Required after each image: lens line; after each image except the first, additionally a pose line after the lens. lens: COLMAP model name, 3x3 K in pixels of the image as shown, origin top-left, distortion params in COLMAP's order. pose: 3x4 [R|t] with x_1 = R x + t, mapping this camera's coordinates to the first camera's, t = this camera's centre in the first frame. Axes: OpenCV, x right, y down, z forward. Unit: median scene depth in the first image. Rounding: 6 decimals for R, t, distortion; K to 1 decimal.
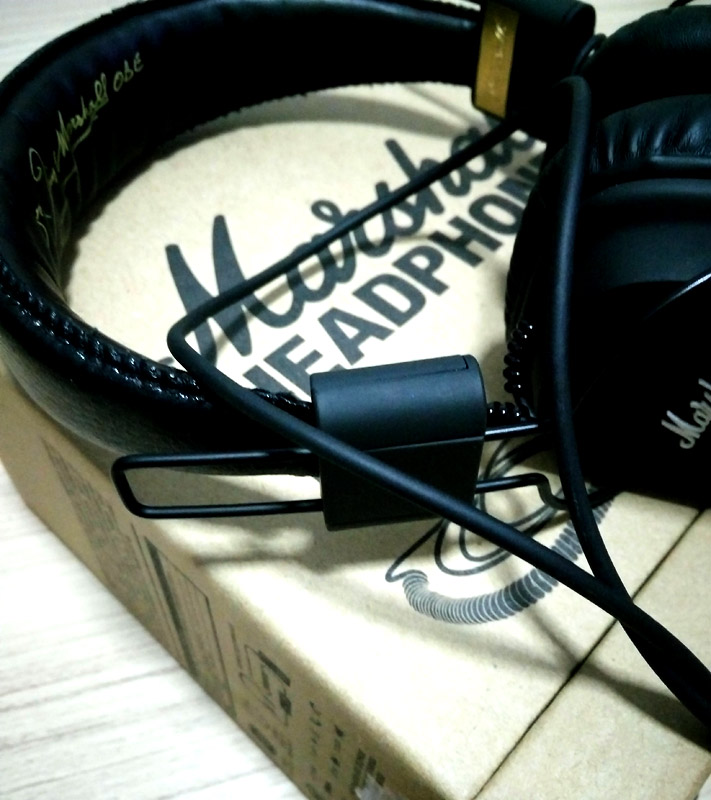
lens RADIAL K [[737.8, 0, 317.6], [0, 737.8, 456.8], [0, 0, 1]] dist [0.036505, -0.048848]
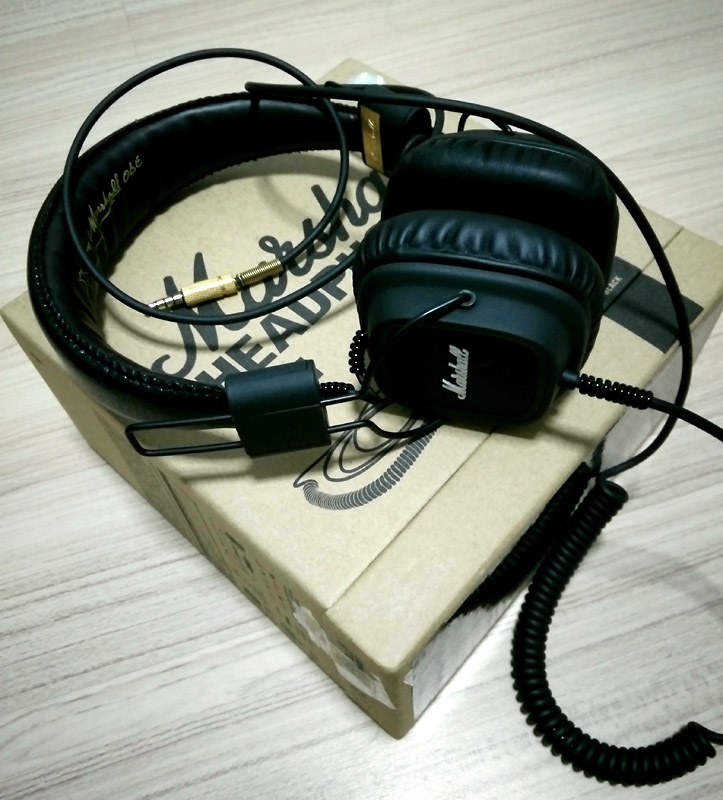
lens RADIAL K [[771.2, 0, 350.2], [0, 771.2, 392.2], [0, 0, 1]] dist [0.017425, -0.007154]
pose [[0.996256, -0.055067, -0.066650, 0.280135], [0.057187, 0.997903, 0.030329, -0.075121], [0.064841, -0.034026, 0.997315, -0.595671]]
